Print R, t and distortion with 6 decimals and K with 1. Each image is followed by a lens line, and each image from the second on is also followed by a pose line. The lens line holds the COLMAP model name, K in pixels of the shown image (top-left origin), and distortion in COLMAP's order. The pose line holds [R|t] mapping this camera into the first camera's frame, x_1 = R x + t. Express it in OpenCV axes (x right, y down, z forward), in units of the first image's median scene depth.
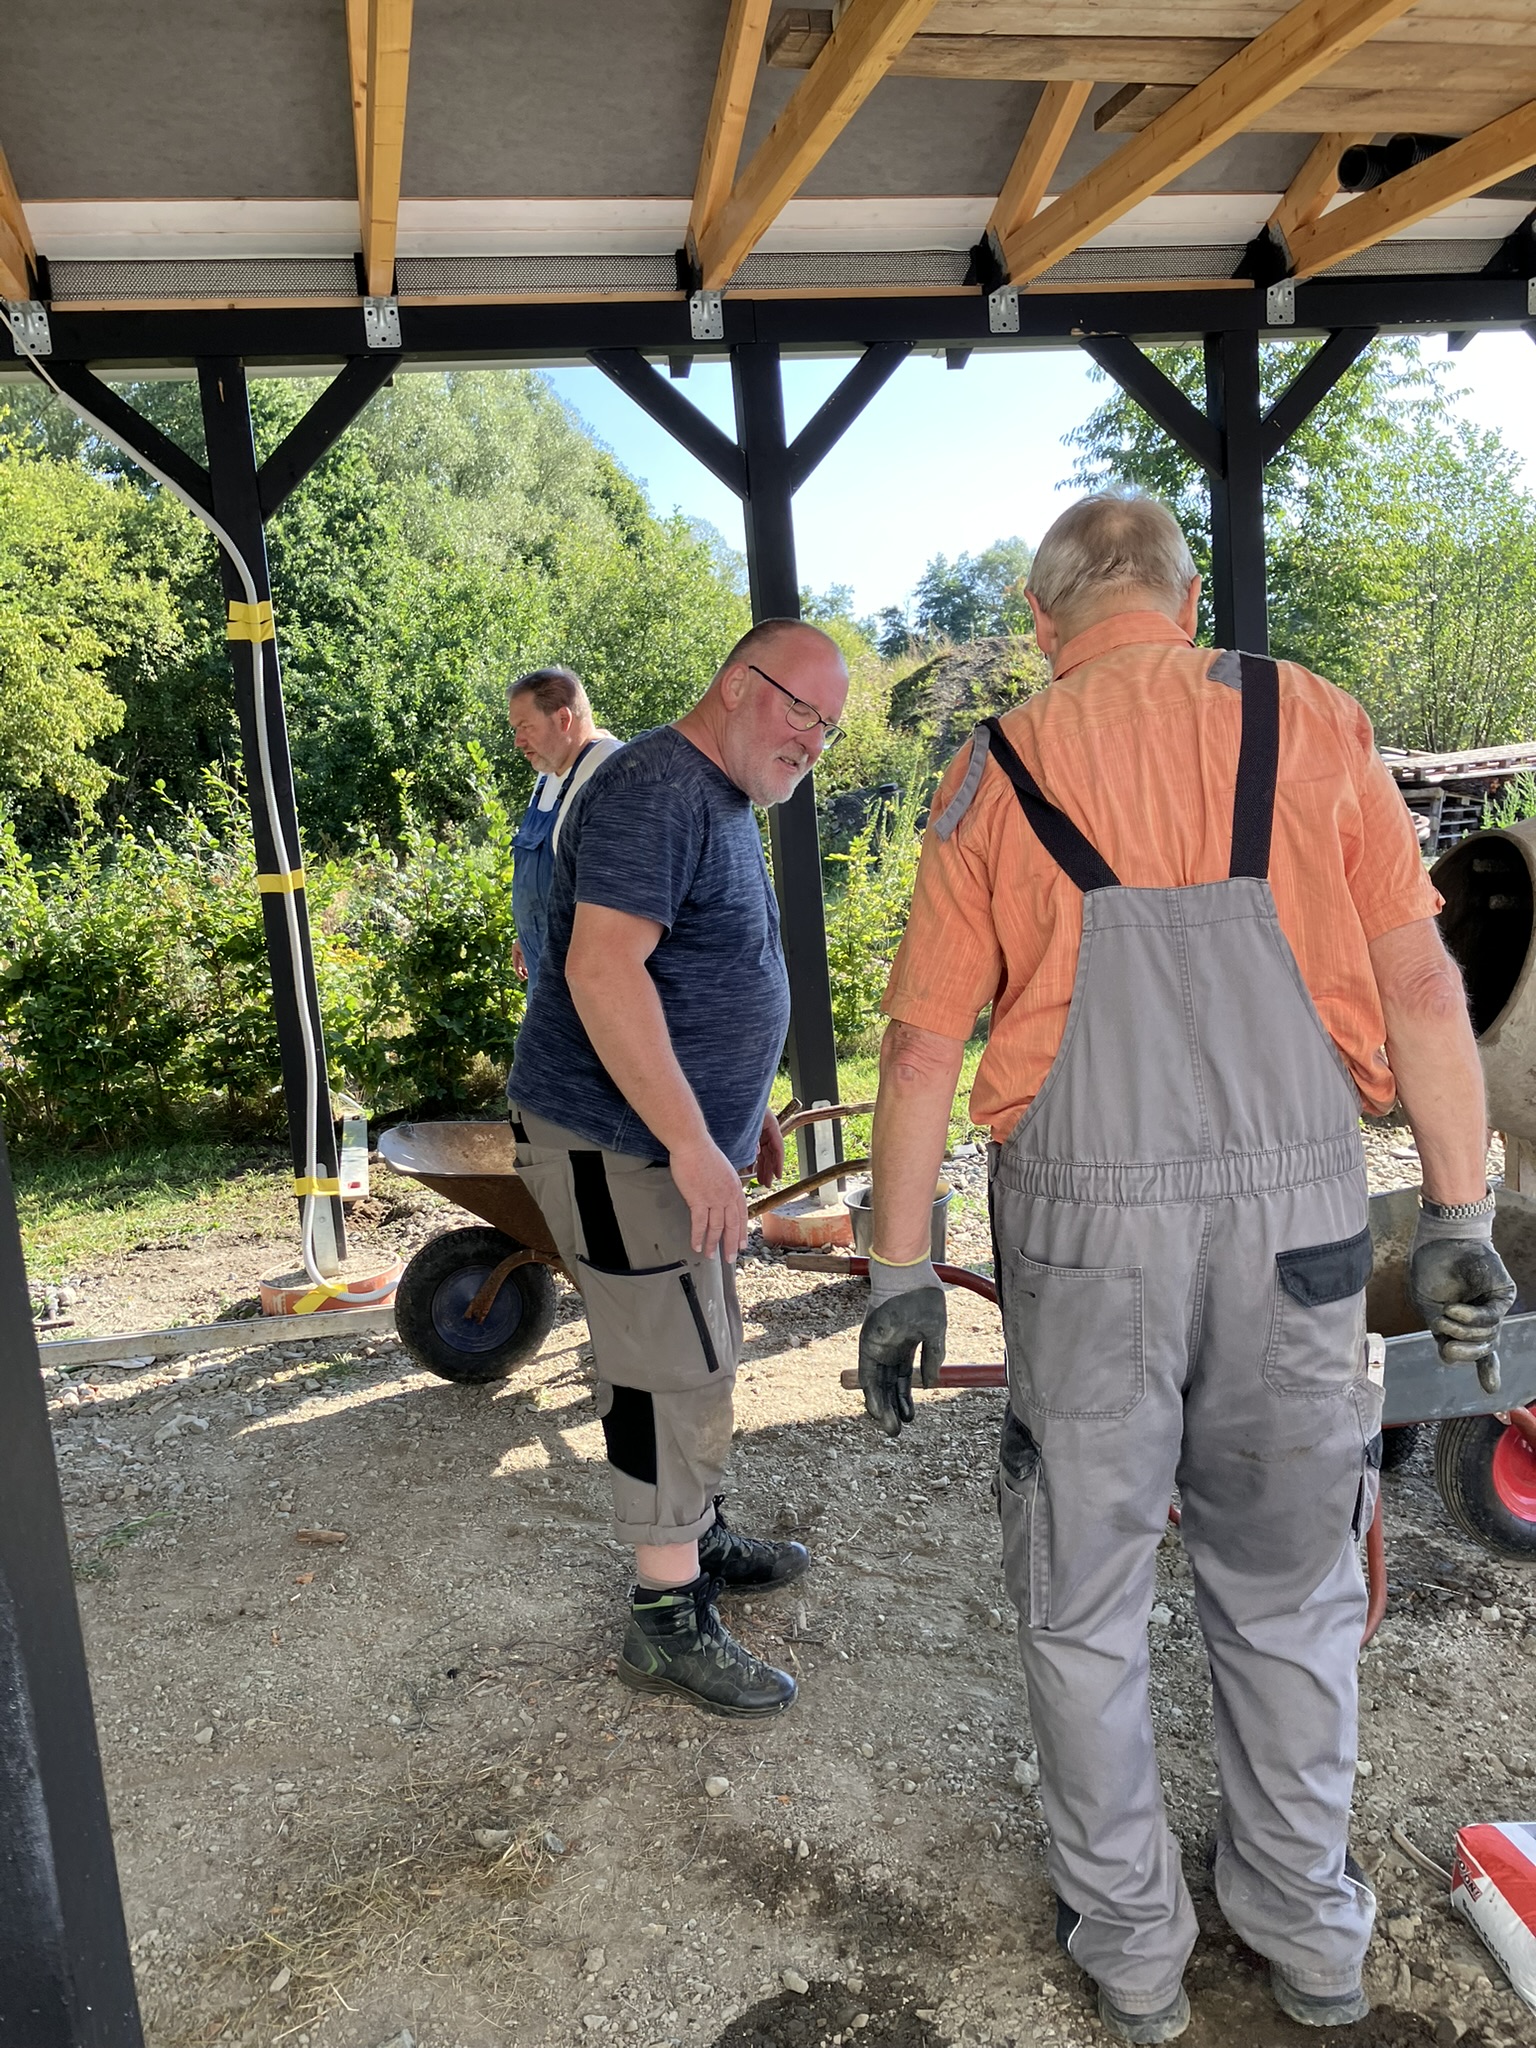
lens RADIAL K [[1686.7, 0, 742.9], [0, 1686.7, 1038.1], [0, 0, 1]] dist [0.022972, -0.014682]
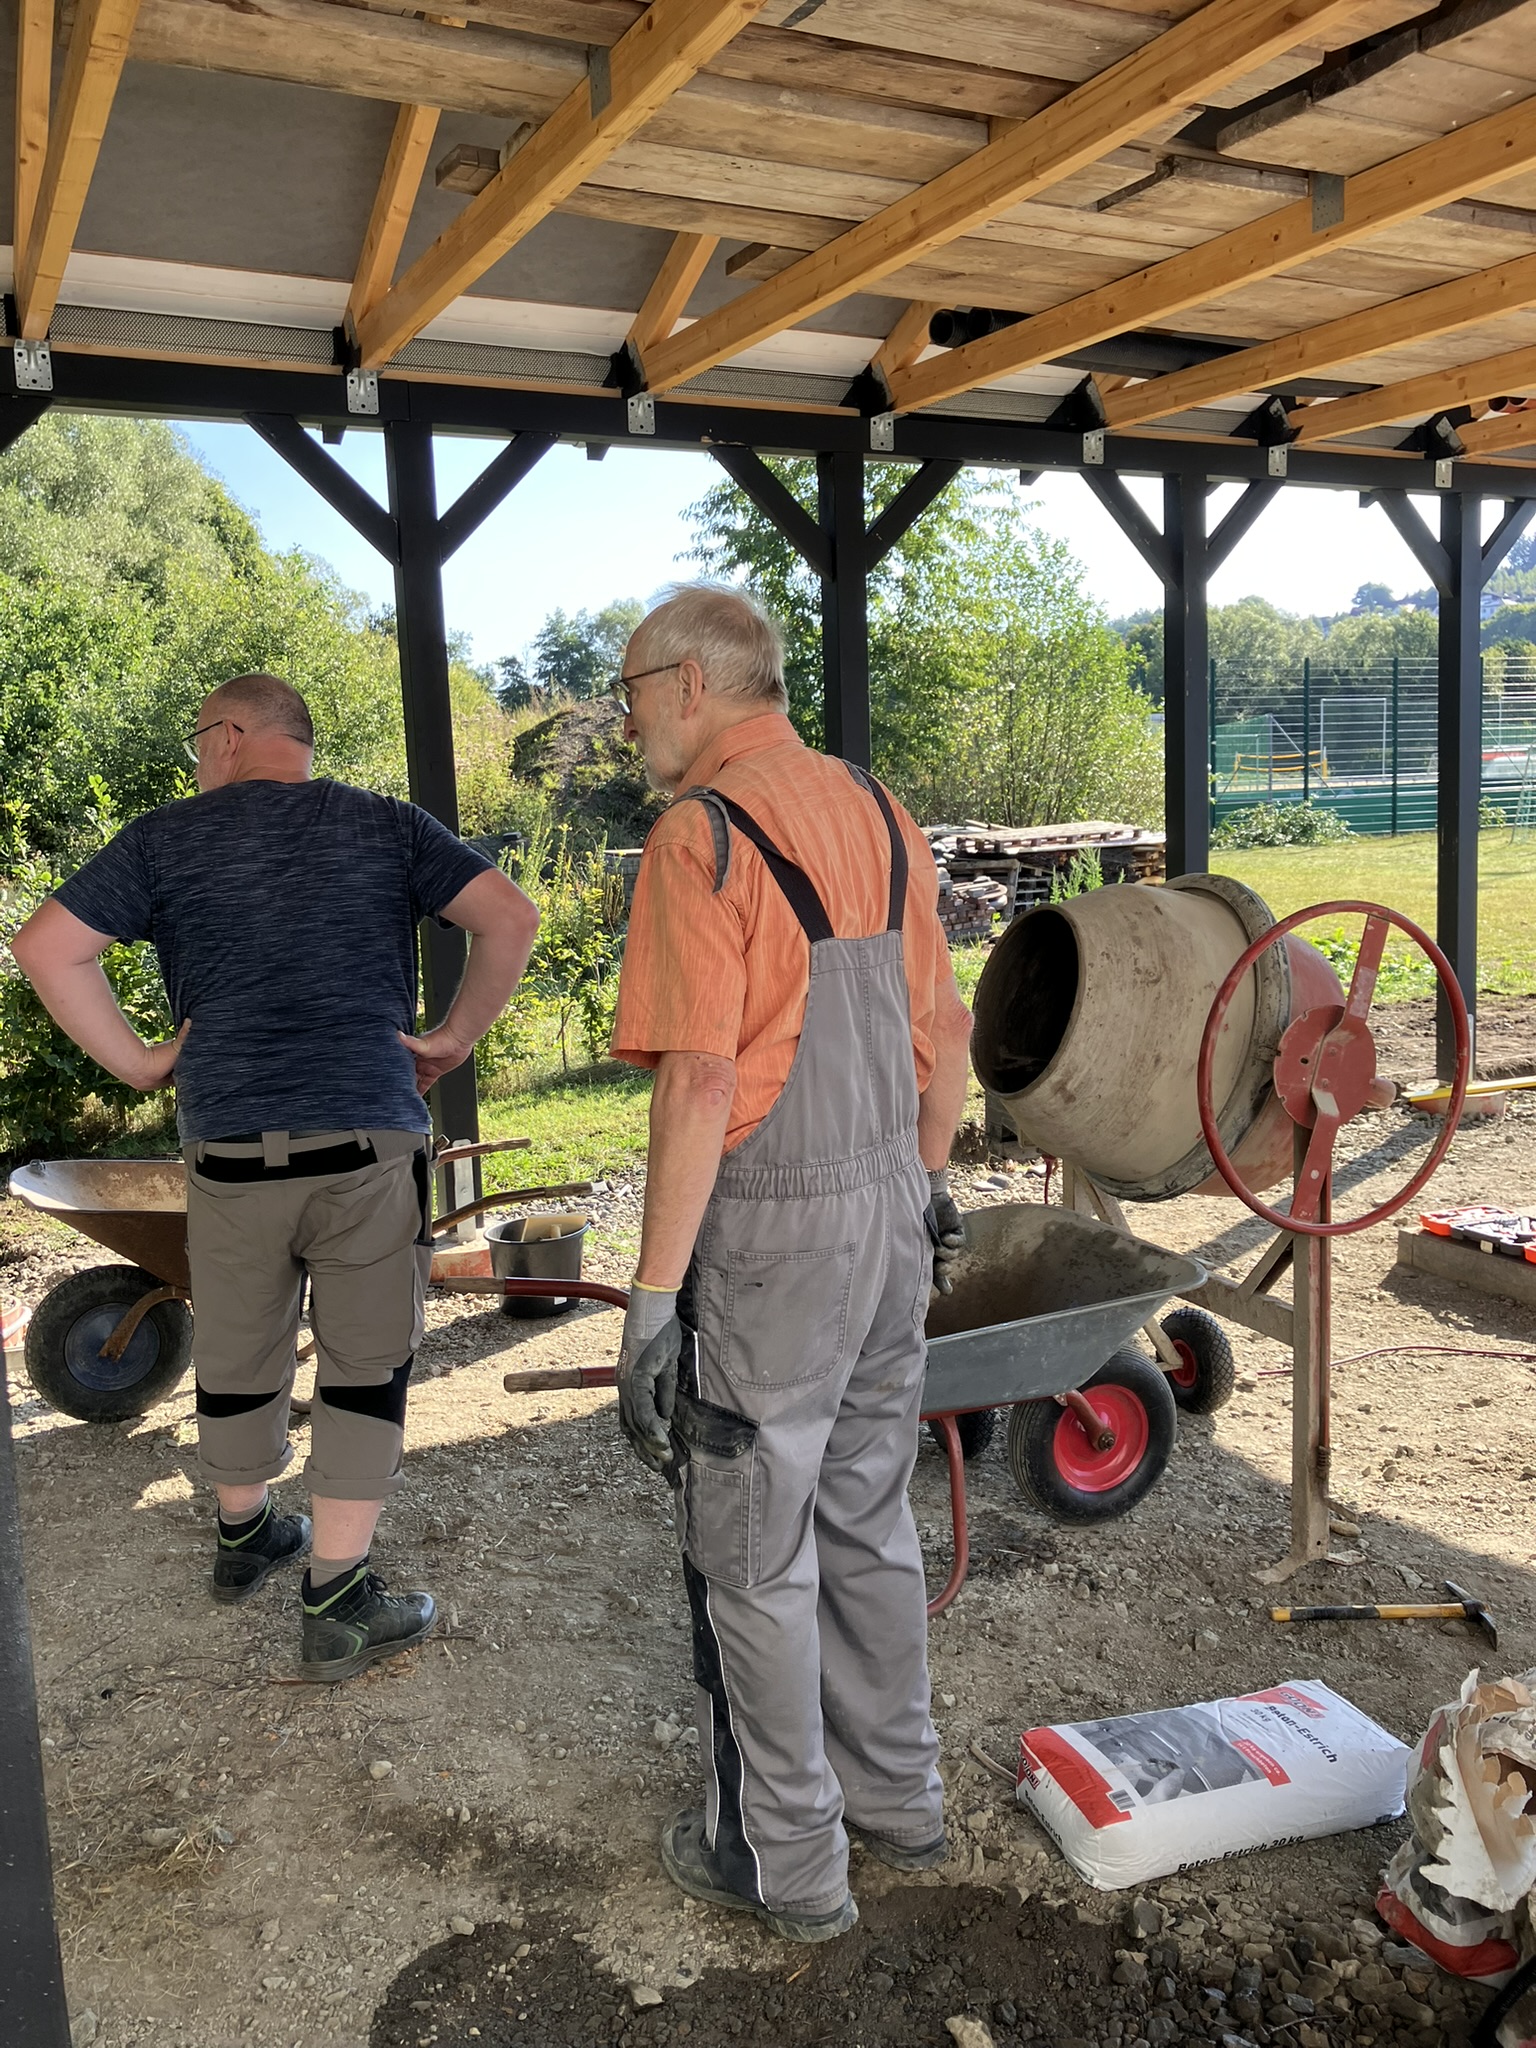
lens RADIAL K [[1686.7, 0, 770.2], [0, 1686.7, 999.5], [0, 0, 1]] dist [0.022972, -0.014682]
pose [[0.970238, 0.019159, 0.241395, -0.018308], [-0.006685, 0.998605, -0.052386, 0.003842], [-0.242062, 0.049213, 0.969012, -0.051301]]
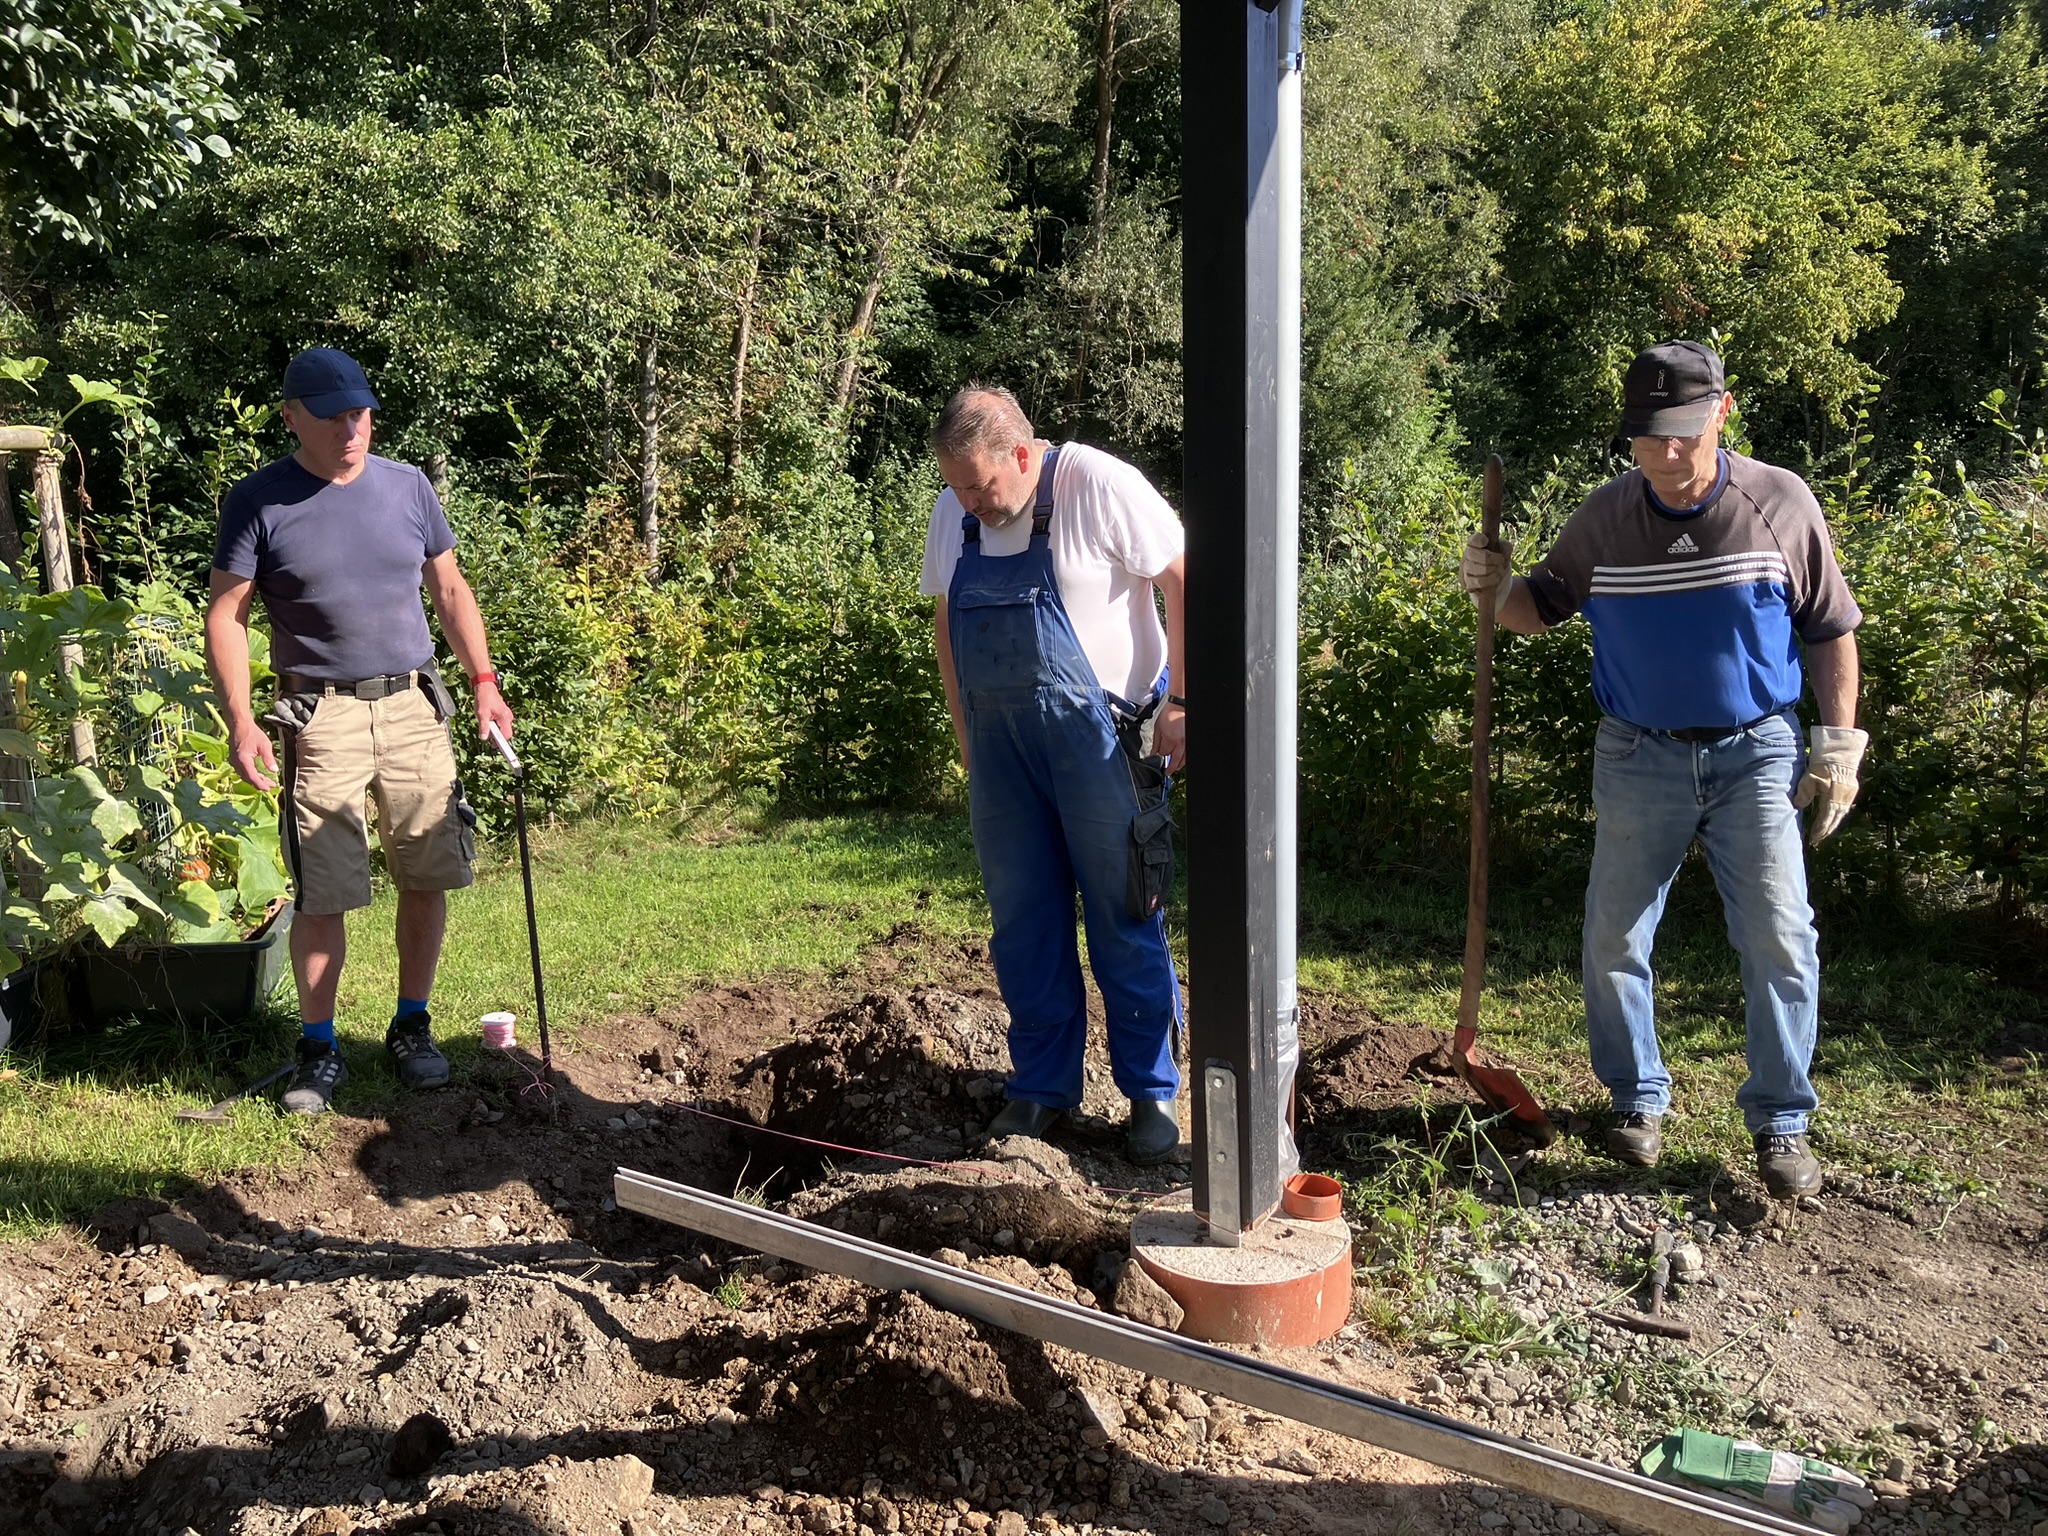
lens RADIAL K [[1686.7, 0, 1005.7], [0, 1686.7, 743.2], [0, 0, 1]] dist [0.022972, -0.014682]
pose [[0.688011, 0.188473, -0.700798, -0.156644], [-0.143636, 0.981948, 0.123071, -0.057399], [0.711343, 0.015986, 0.702663, 0.353128]]
